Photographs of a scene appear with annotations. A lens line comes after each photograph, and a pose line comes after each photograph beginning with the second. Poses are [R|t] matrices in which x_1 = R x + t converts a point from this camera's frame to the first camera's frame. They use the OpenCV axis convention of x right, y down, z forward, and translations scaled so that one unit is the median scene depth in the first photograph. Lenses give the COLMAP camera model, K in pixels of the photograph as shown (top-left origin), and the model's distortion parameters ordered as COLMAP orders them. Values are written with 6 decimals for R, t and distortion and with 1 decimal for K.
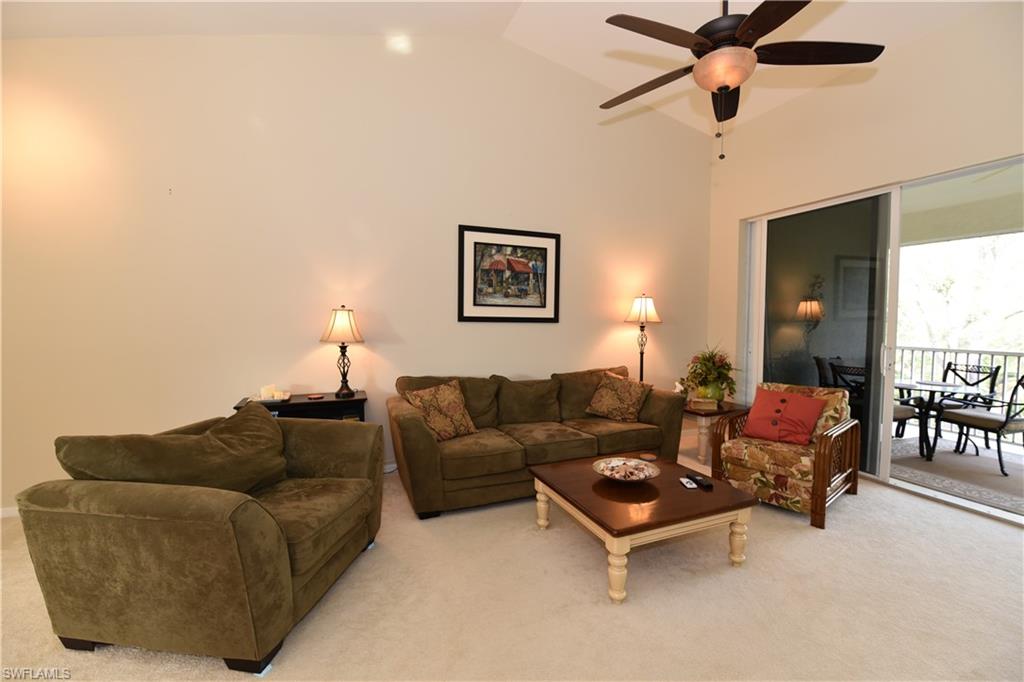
lens RADIAL K [[441.4, 0, 507.4], [0, 441.4, 343.4], [0, 0, 1]] dist [-0.009959, -0.002303]
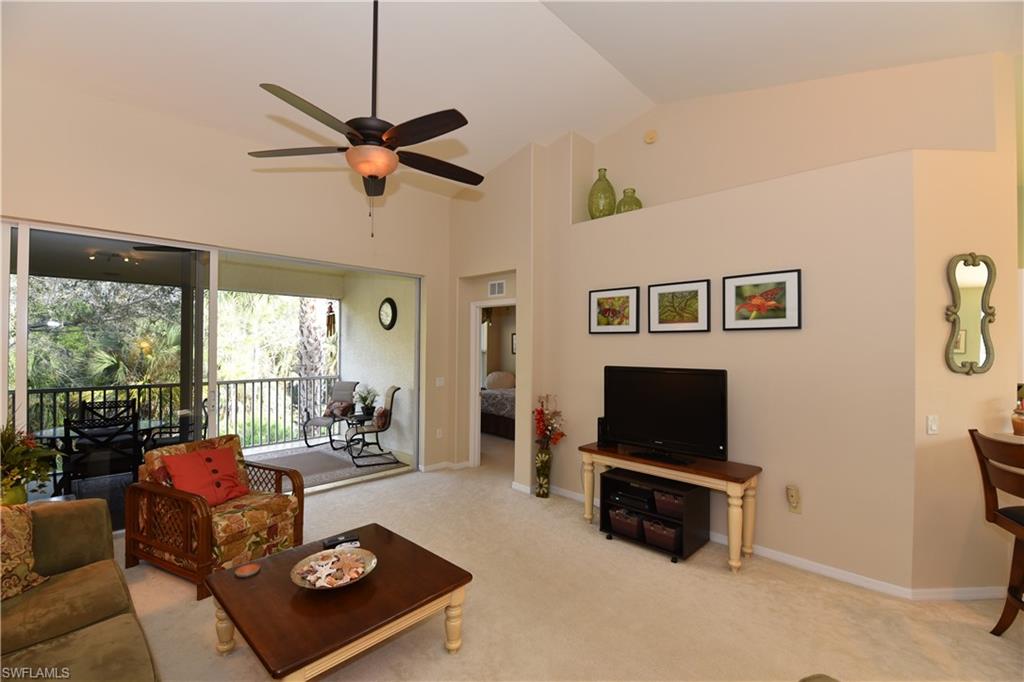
lens RADIAL K [[441.4, 0, 511.2], [0, 441.4, 344.9], [0, 0, 1]] dist [-0.009959, -0.002303]
pose [[-0.420842, -0.003086, 0.907129, -0.389727], [0.043171, 0.998793, 0.023426, -0.085789], [-0.906106, 0.049020, -0.420200, 0.655400]]
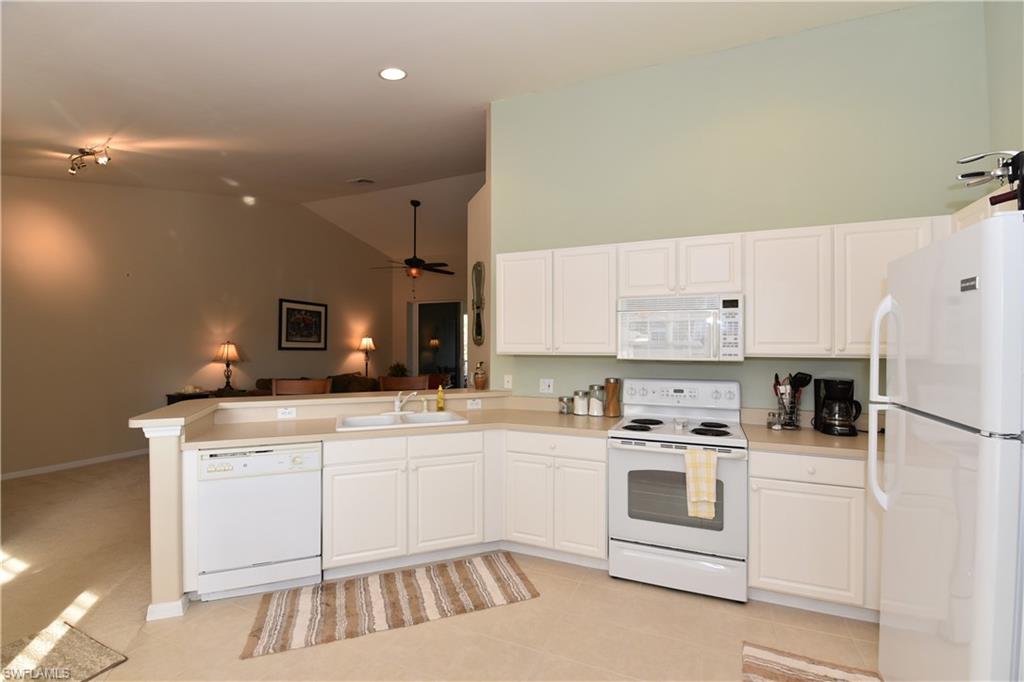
lens RADIAL K [[441.4, 0, 517.6], [0, 441.4, 345.5], [0, 0, 1]] dist [-0.009959, -0.002303]
pose [[0.694748, 0.001540, 0.719252, -0.727230], [0.039615, 0.998398, -0.040403, 0.045148], [-0.718162, 0.056563, 0.693574, -0.982546]]
